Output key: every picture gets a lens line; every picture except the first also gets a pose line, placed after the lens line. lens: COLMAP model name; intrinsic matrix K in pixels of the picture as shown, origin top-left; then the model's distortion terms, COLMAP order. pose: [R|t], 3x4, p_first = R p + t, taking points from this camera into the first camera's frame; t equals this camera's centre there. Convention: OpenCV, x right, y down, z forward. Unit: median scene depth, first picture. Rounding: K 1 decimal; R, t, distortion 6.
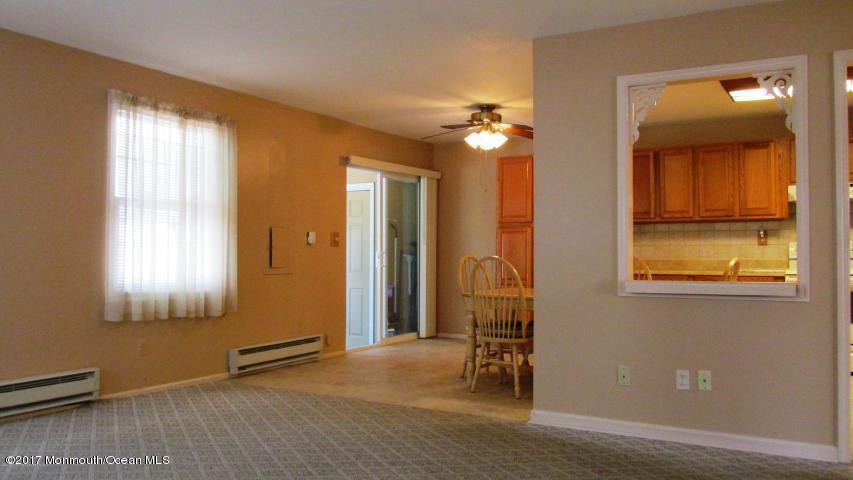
lens RADIAL K [[705.2, 0, 426.5], [0, 705.2, 240.0], [0, 0, 1]] dist [-0.037950, 0.013756]
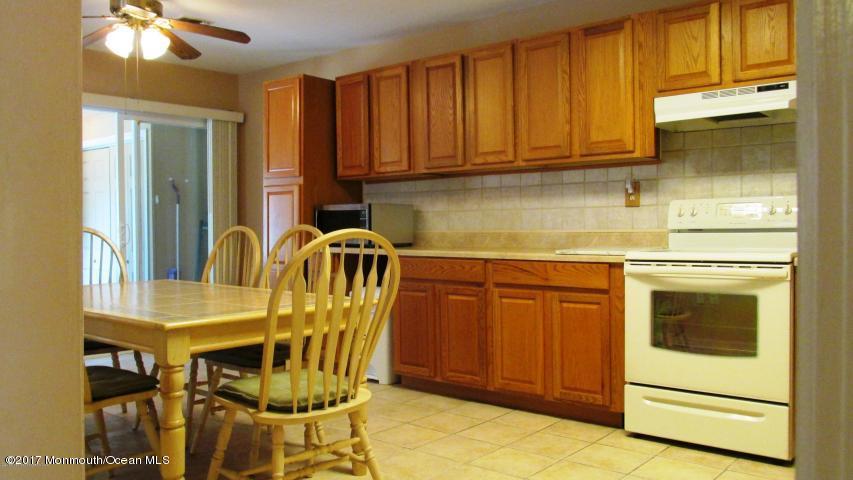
lens RADIAL K [[705.2, 0, 426.5], [0, 705.2, 240.0], [0, 0, 1]] dist [-0.037950, 0.013756]
pose [[0.977388, -0.002732, -0.211437, 0.429073], [0.011928, 0.999037, 0.042231, 0.008122], [0.211118, -0.043798, 0.976479, 0.389655]]
